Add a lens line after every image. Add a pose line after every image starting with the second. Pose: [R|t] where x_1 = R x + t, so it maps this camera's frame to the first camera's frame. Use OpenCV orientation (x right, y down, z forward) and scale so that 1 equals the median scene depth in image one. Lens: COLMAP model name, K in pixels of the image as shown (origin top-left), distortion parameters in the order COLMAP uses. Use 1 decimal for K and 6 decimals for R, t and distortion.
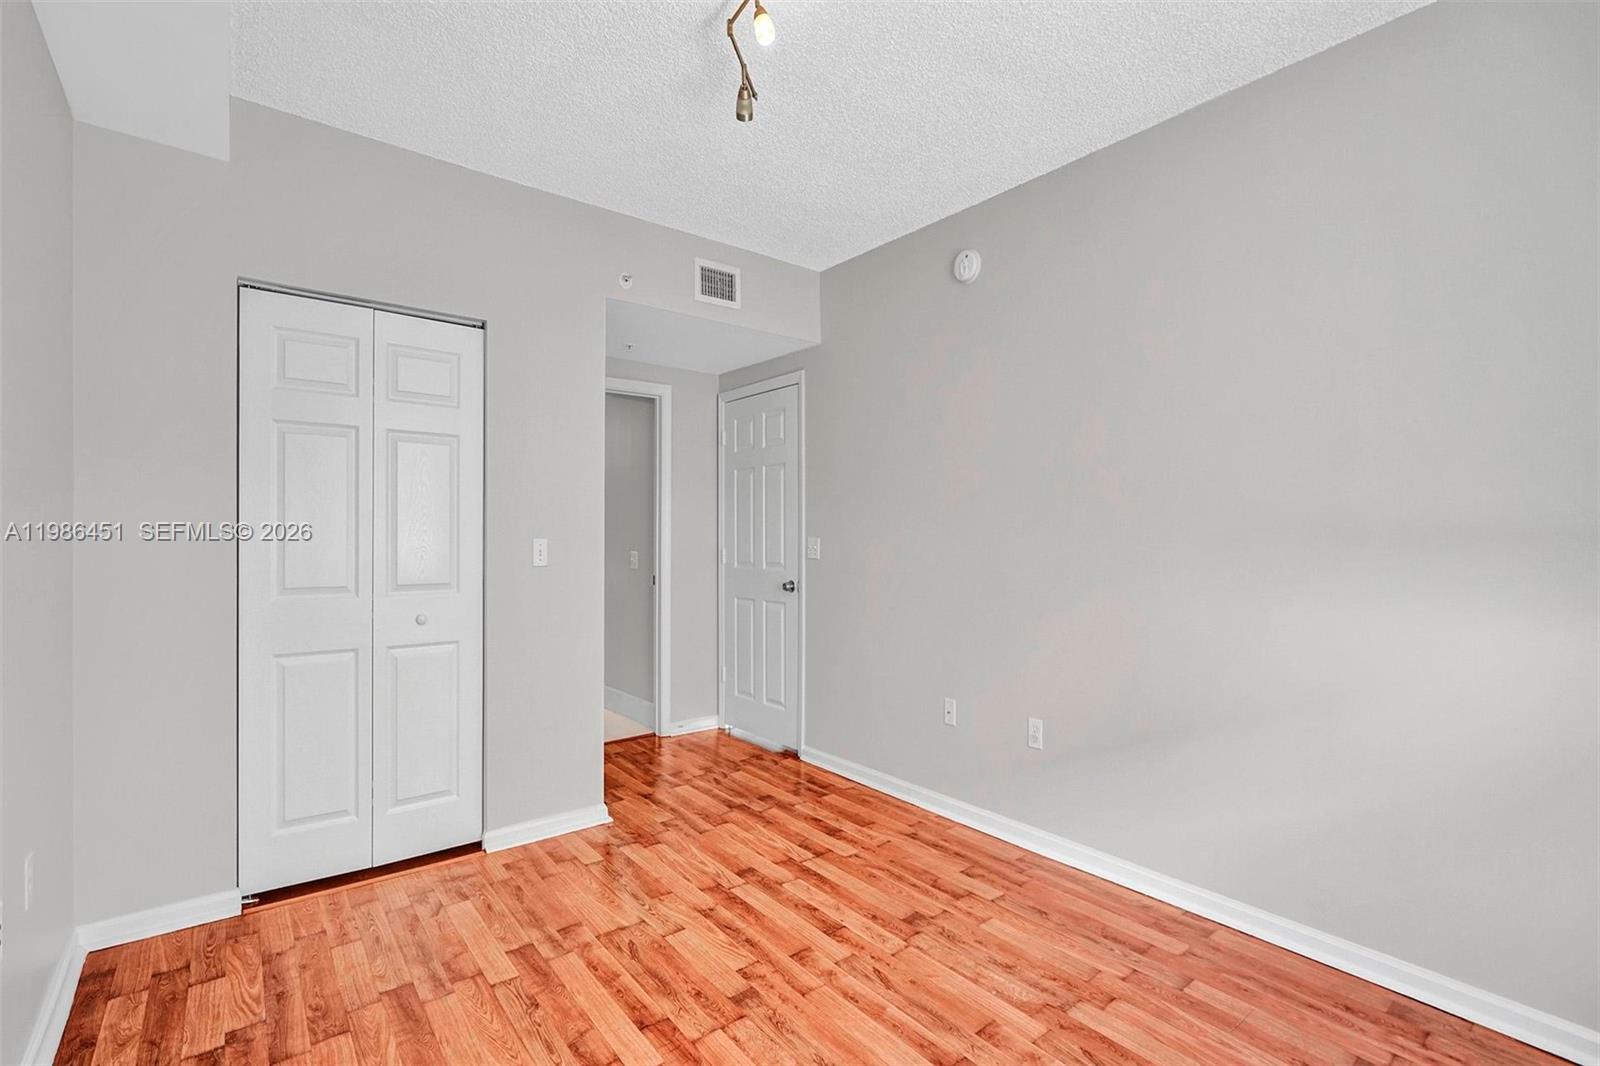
lens RADIAL K [[737.1, 0, 790.7], [0, 737.1, 535.0], [0, 0, 1]] dist [-0.012663, 0.002172]
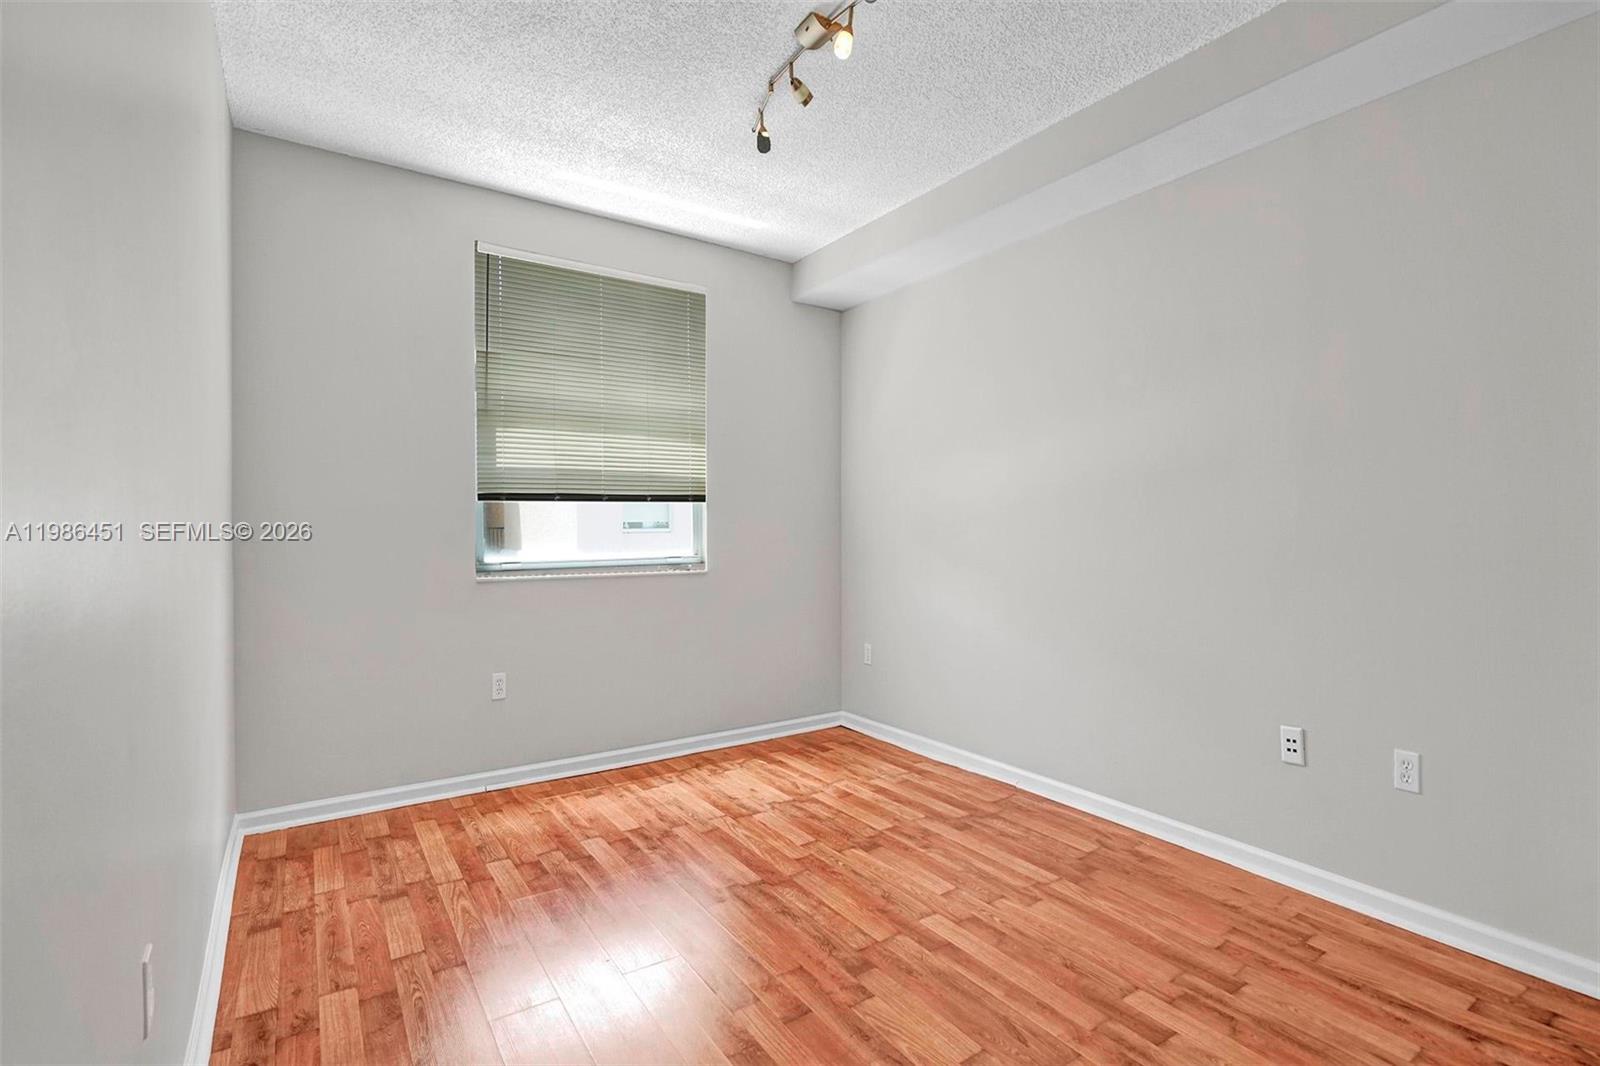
lens RADIAL K [[737.1, 0, 797.9], [0, 737.1, 533.1], [0, 0, 1]] dist [-0.012663, 0.002172]
pose [[-0.997749, -0.005503, 0.066838, -0.040076], [-0.005017, 0.999960, 0.007441, 0.039068], [-0.066877, 0.007089, -0.997736, 1.930352]]
